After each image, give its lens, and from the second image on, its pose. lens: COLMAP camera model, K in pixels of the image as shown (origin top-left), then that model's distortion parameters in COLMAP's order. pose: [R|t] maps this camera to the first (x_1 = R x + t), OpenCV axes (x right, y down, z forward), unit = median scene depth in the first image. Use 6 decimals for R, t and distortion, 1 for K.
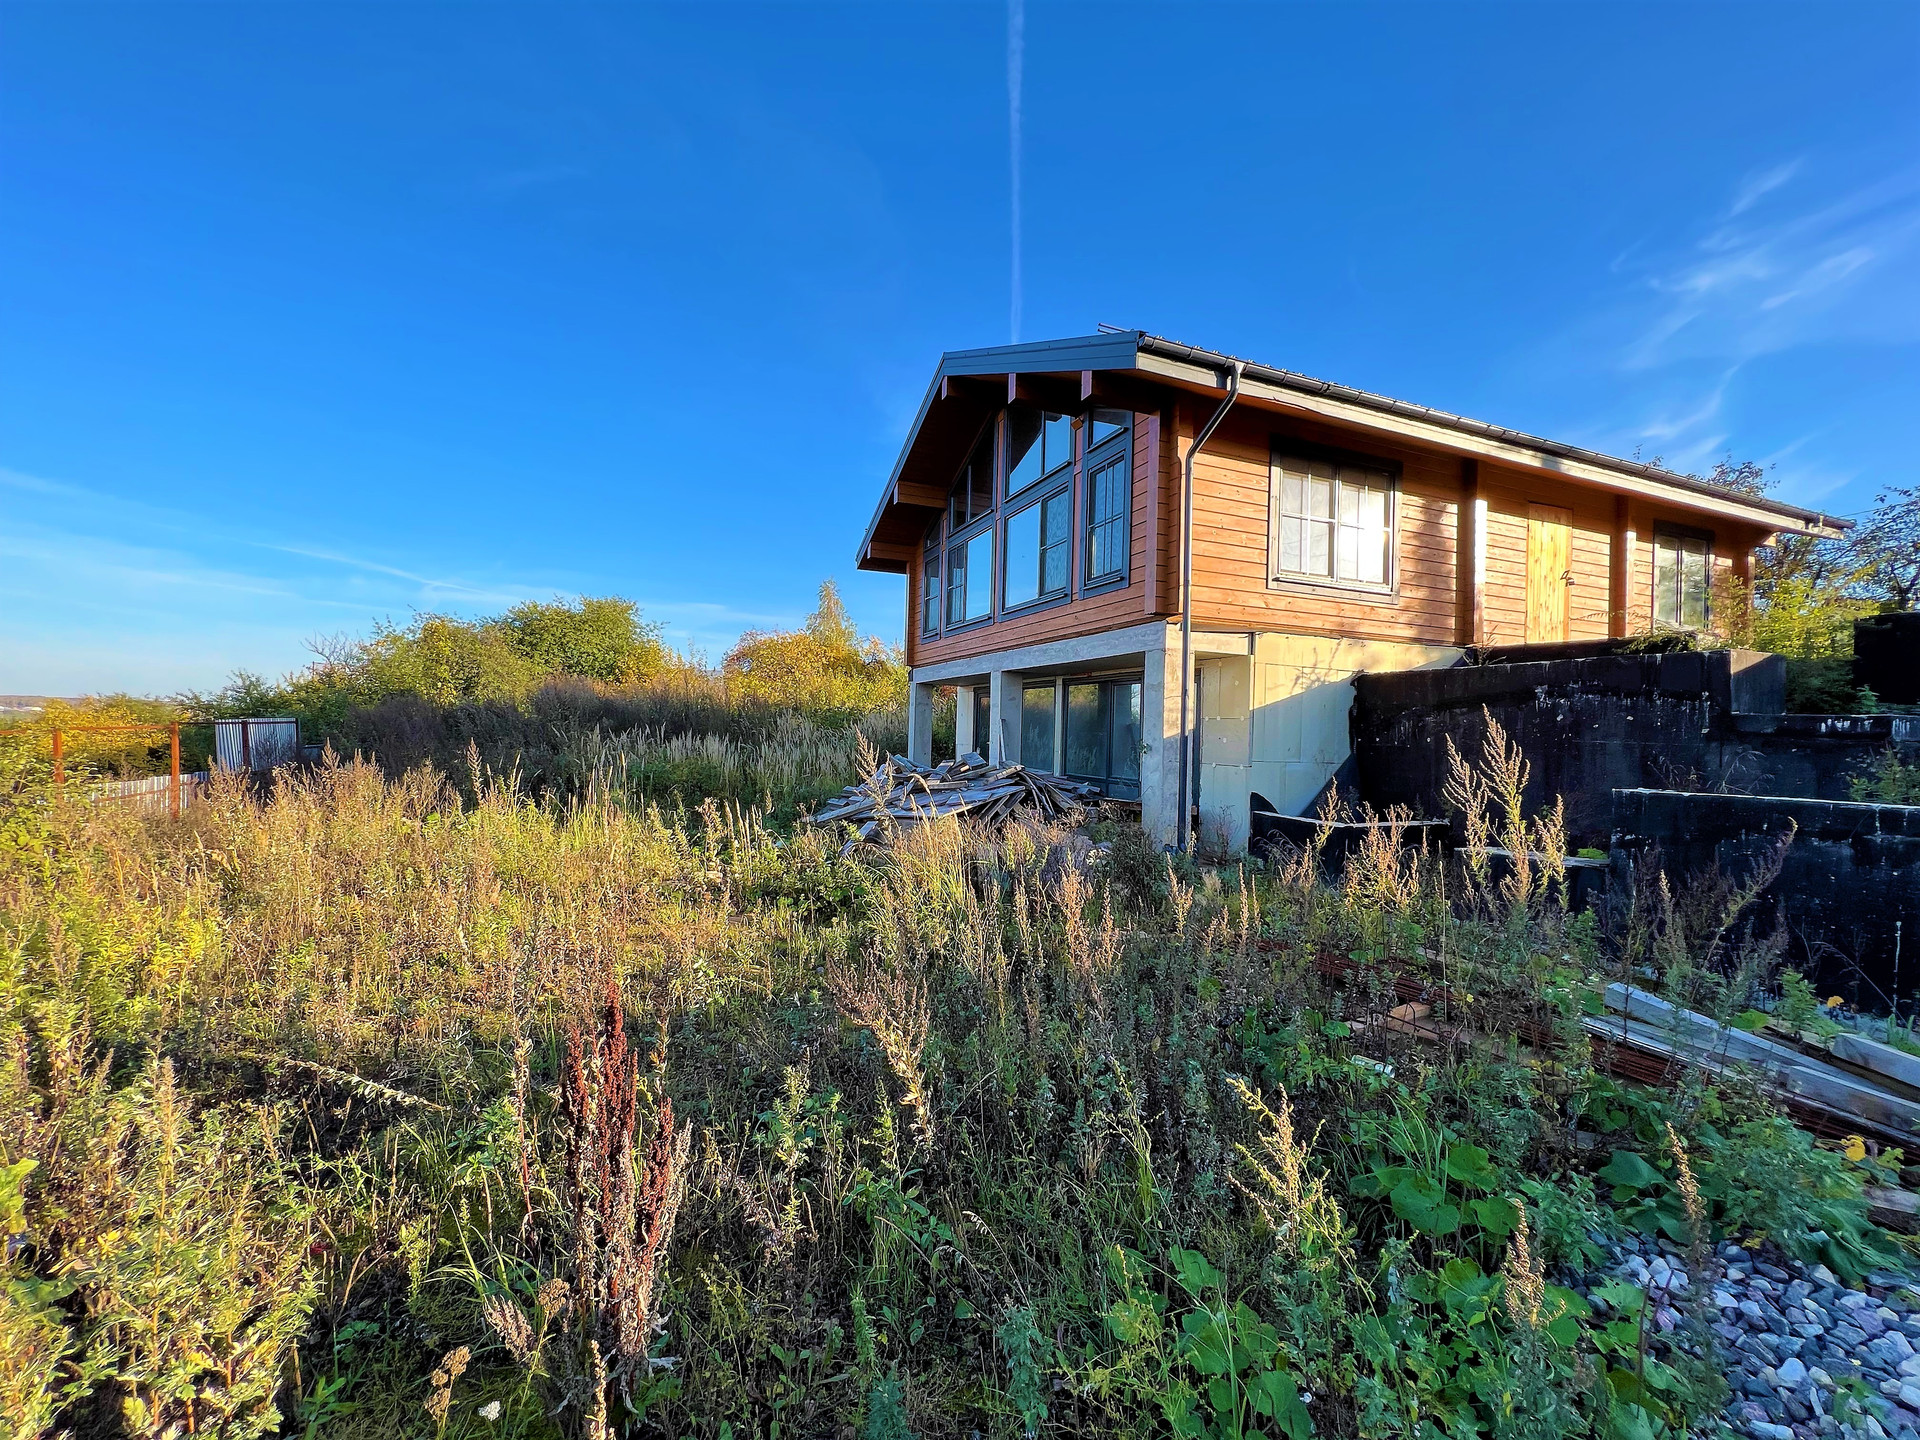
lens RADIAL K [[758.5, 0, 961.7], [0, 758.5, 725.8], [0, 0, 1]] dist [-0.001162, -0.000029]
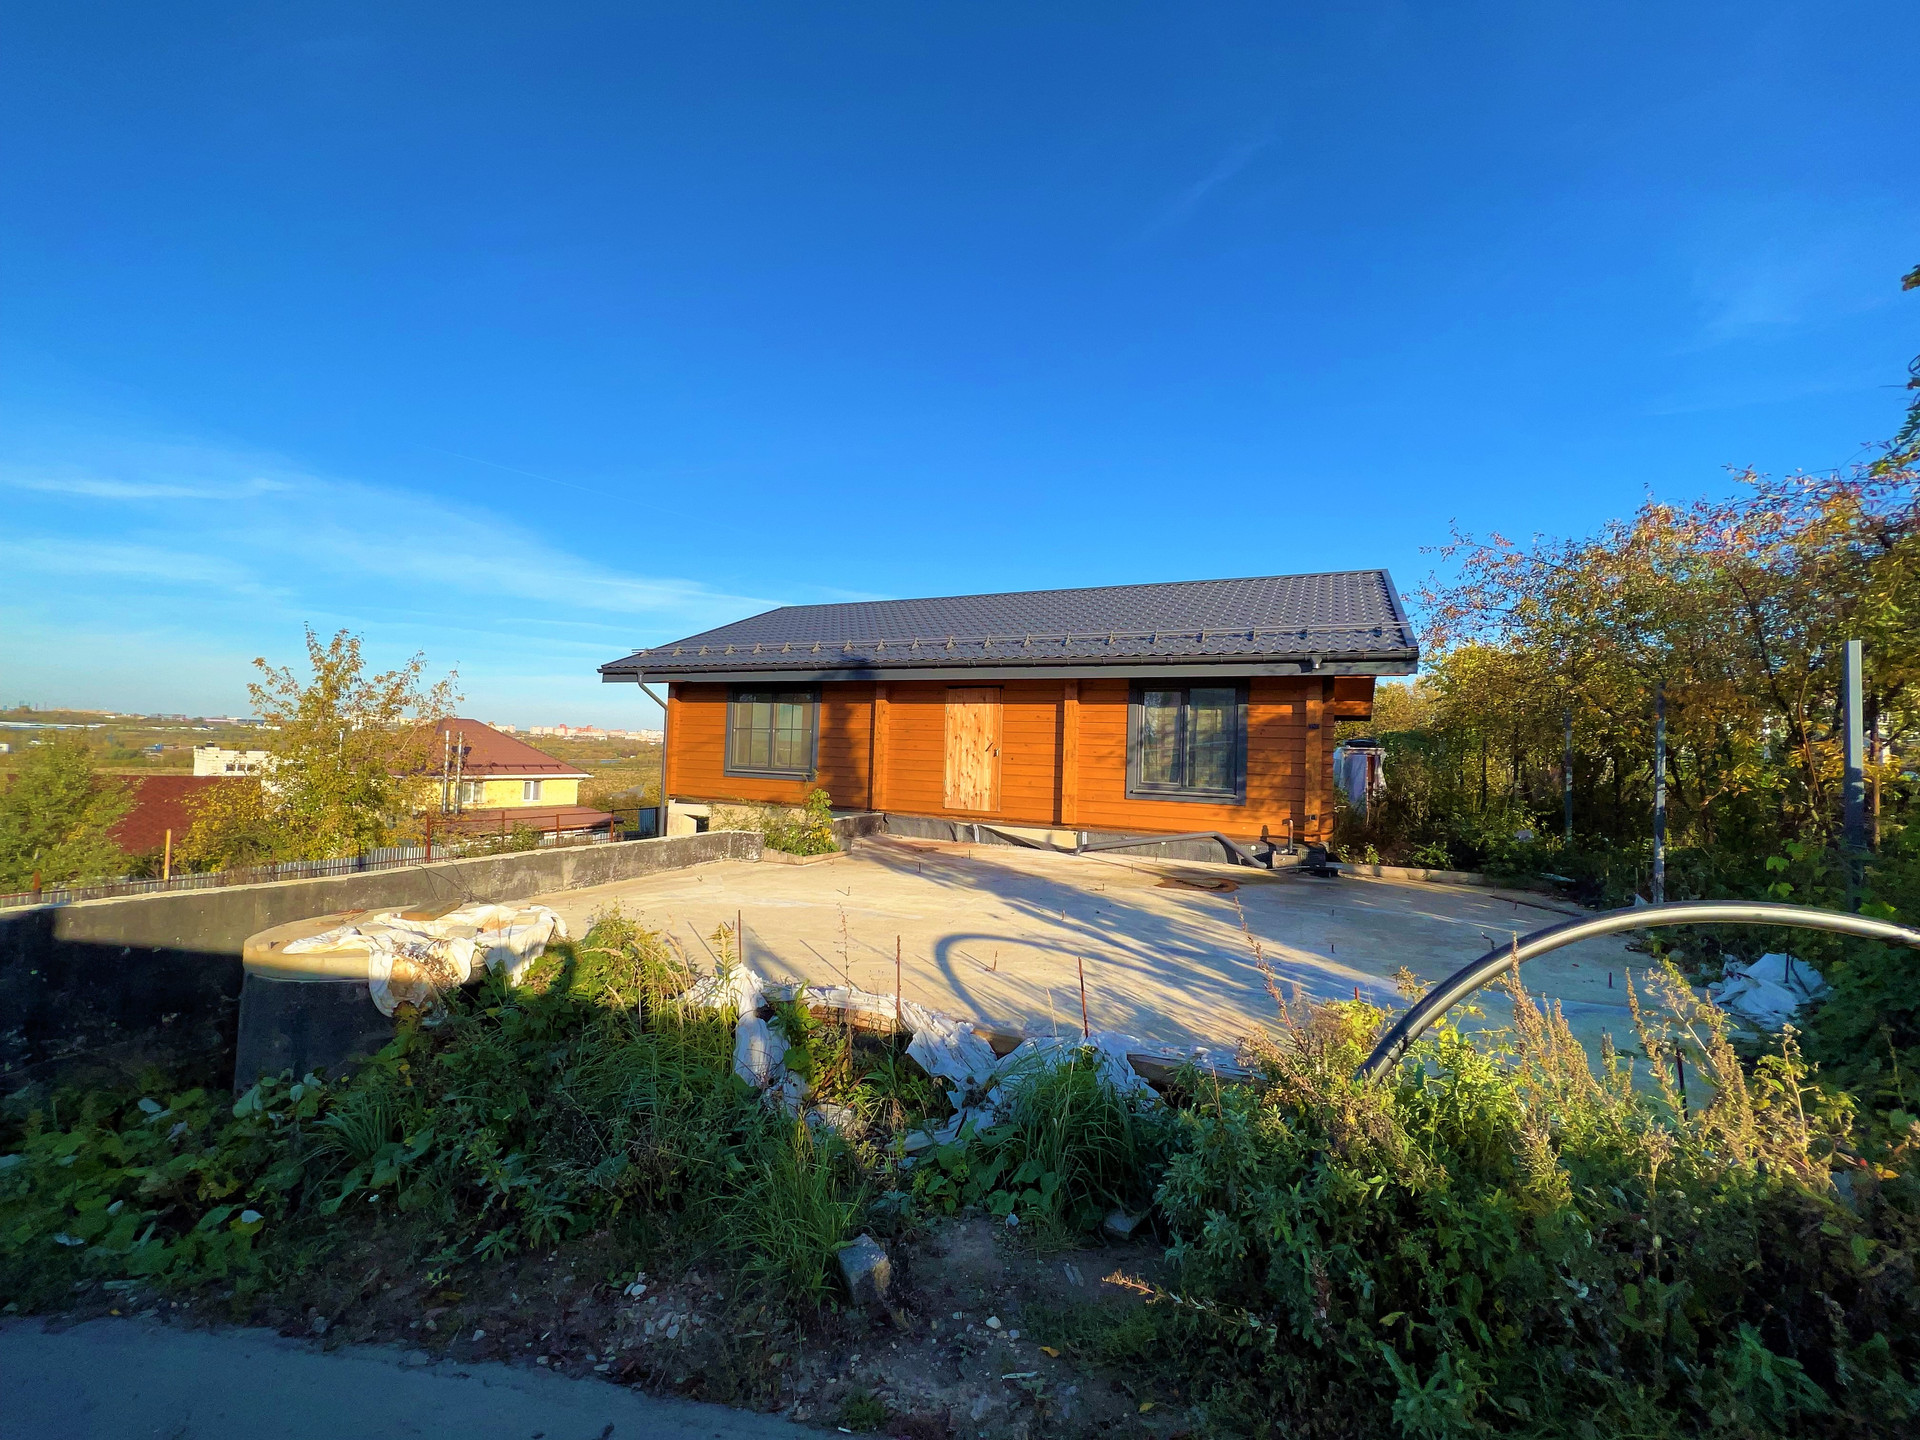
lens RADIAL K [[774.2, 0, 959.0], [0, 774.2, 722.4], [0, 0, 1]] dist [0.000016, -0.000056]
pose [[0.686745, -0.030514, -0.726258, 2.186584], [-0.014284, 0.998359, -0.055454, -0.238297], [0.726758, 0.048457, 0.685182, 0.269747]]
